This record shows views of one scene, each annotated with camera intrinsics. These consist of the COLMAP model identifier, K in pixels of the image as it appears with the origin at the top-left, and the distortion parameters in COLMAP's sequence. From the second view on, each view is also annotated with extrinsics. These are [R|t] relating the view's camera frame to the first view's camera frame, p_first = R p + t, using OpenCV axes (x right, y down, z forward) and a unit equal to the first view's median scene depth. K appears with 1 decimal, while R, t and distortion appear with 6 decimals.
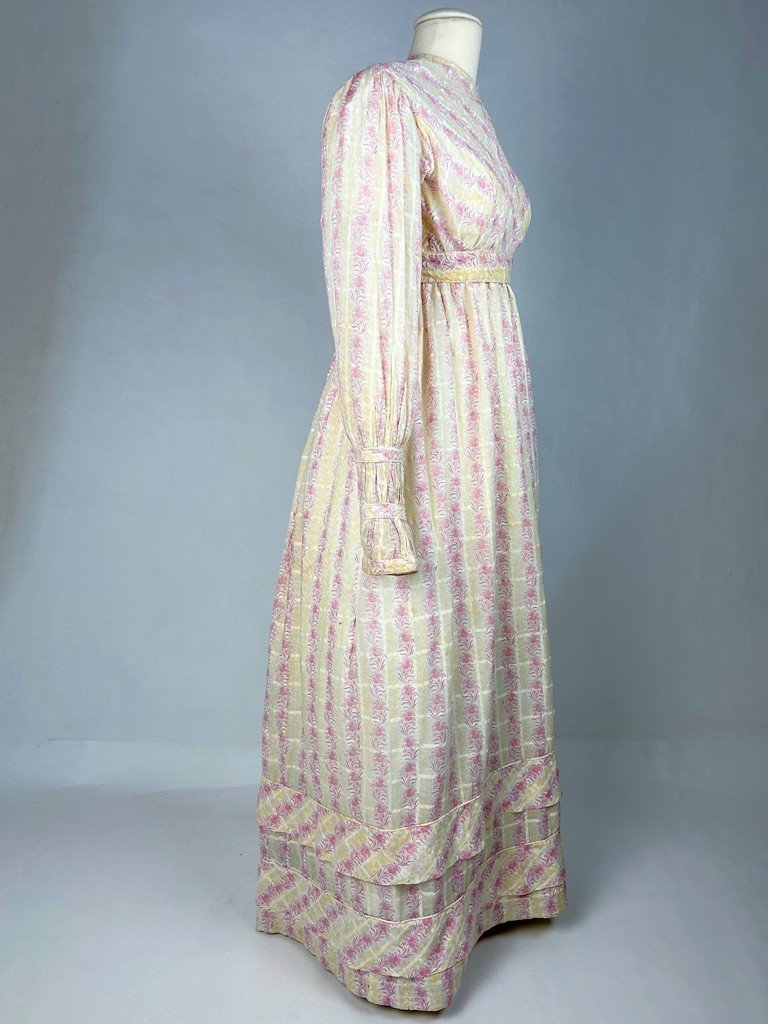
lens RADIAL K [[767.8, 0, 384.0], [0, 767.8, 512.0], [0, 0, 1]] dist [0.004141, 0.000690]
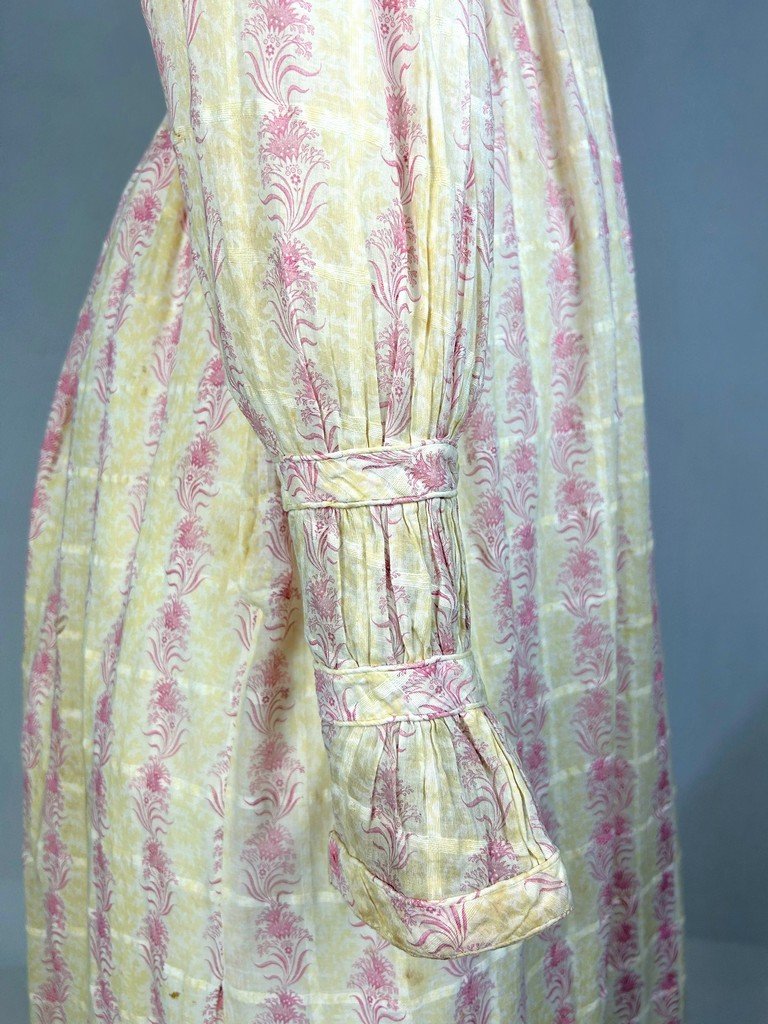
lens RADIAL K [[777.5, 0, 322.5], [0, 777.5, 513.6], [0, 0, 1]] dist [0.099576, -0.000428]
pose [[0.940657, -0.074828, 0.331006, -0.115428], [0.073963, 0.997145, 0.015229, -0.066951], [-0.331200, 0.010157, 0.943506, 0.762278]]
